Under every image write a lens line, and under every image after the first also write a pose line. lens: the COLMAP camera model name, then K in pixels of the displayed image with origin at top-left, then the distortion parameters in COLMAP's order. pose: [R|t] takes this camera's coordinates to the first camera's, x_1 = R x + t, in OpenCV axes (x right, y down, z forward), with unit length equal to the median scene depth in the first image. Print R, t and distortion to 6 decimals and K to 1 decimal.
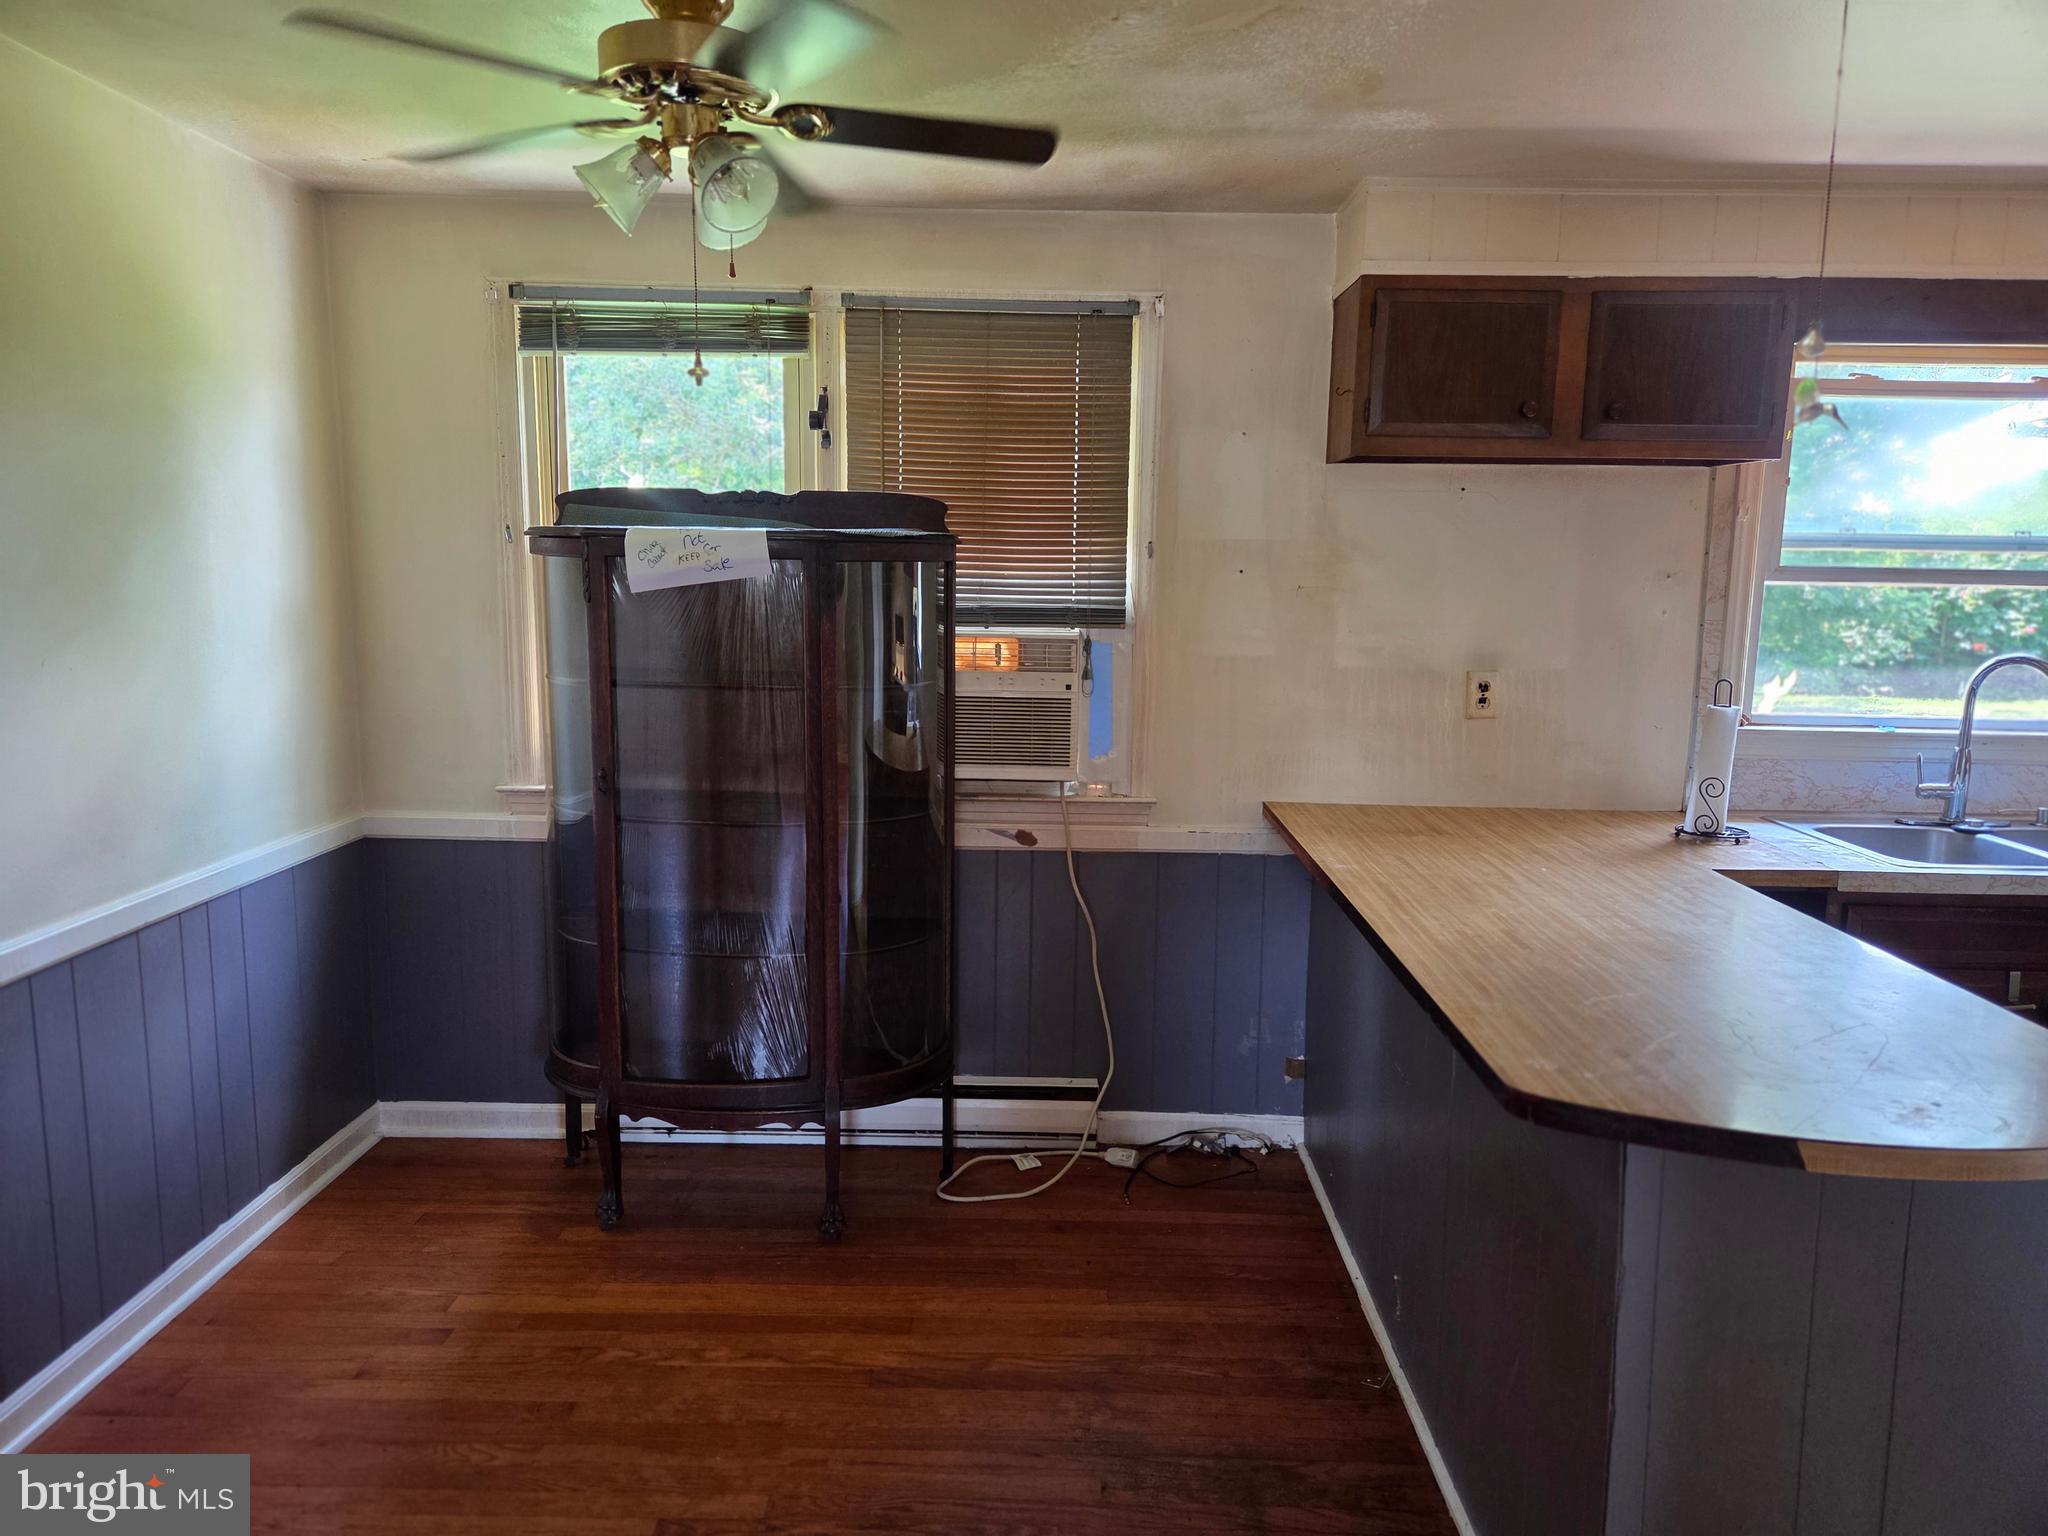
lens RADIAL K [[1353.6, 0, 1028.9], [0, 1353.6, 754.3], [0, 0, 1]] dist [0.066027, -0.054362]
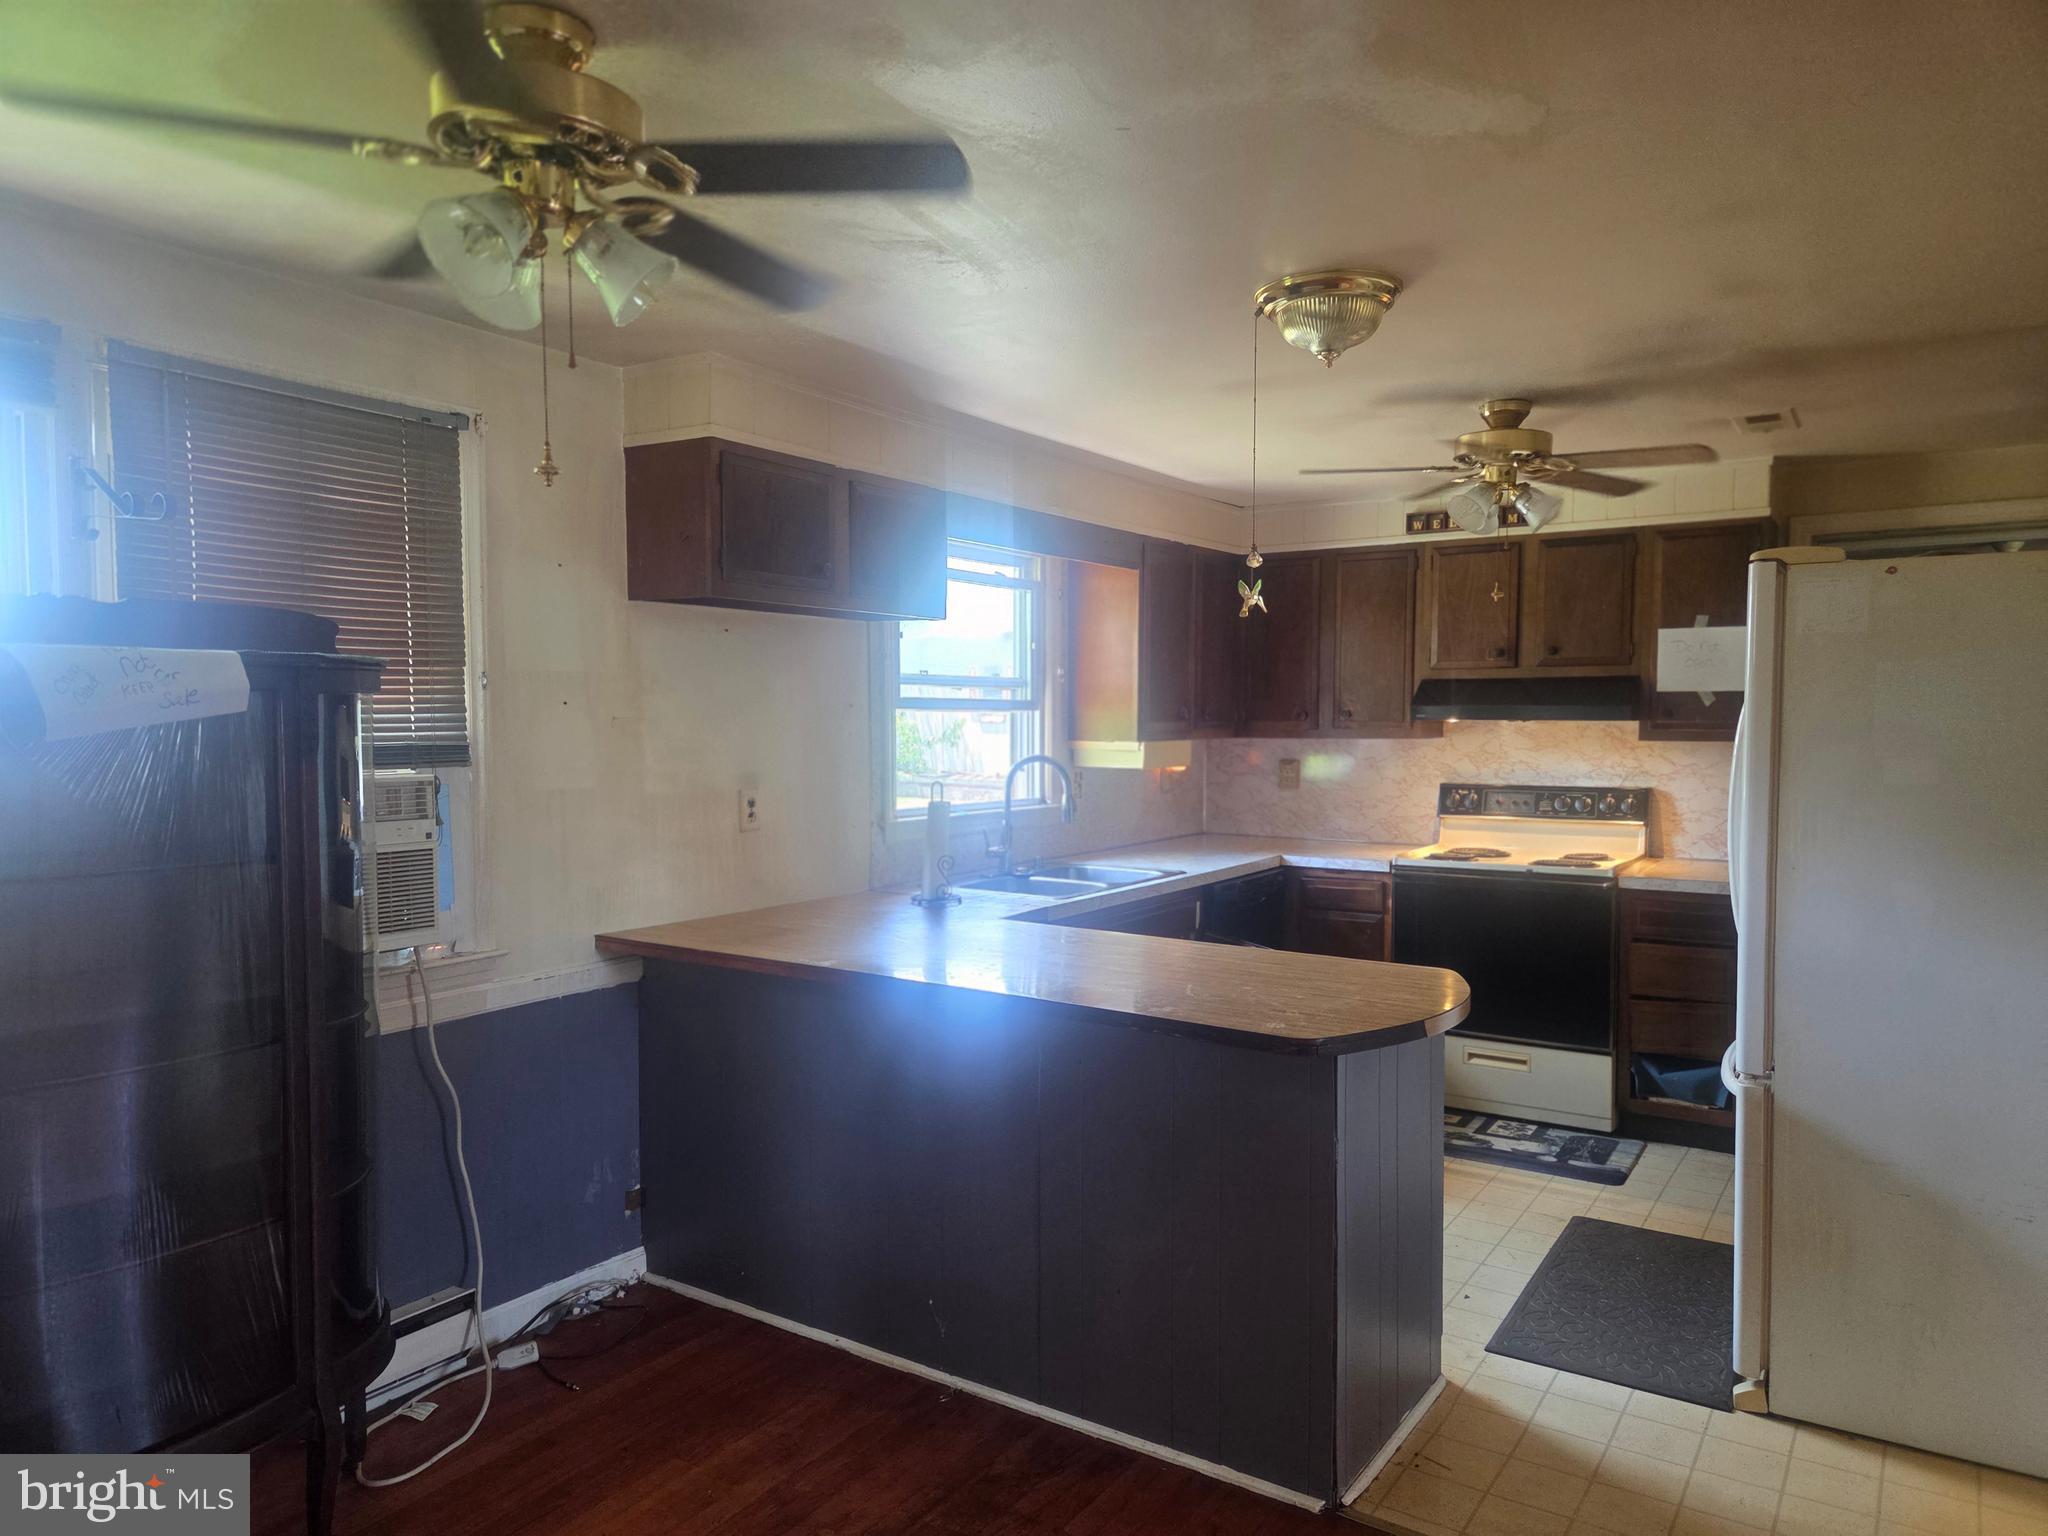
lens RADIAL K [[1353.6, 0, 1028.6], [0, 1353.6, 781.0], [0, 0, 1]] dist [0.066027, -0.054362]
pose [[0.550401, -0.059345, 0.832788, -0.485927], [0.125794, 0.991978, -0.012450, -0.024751], [-0.825369, 0.111613, 0.553451, 0.188079]]
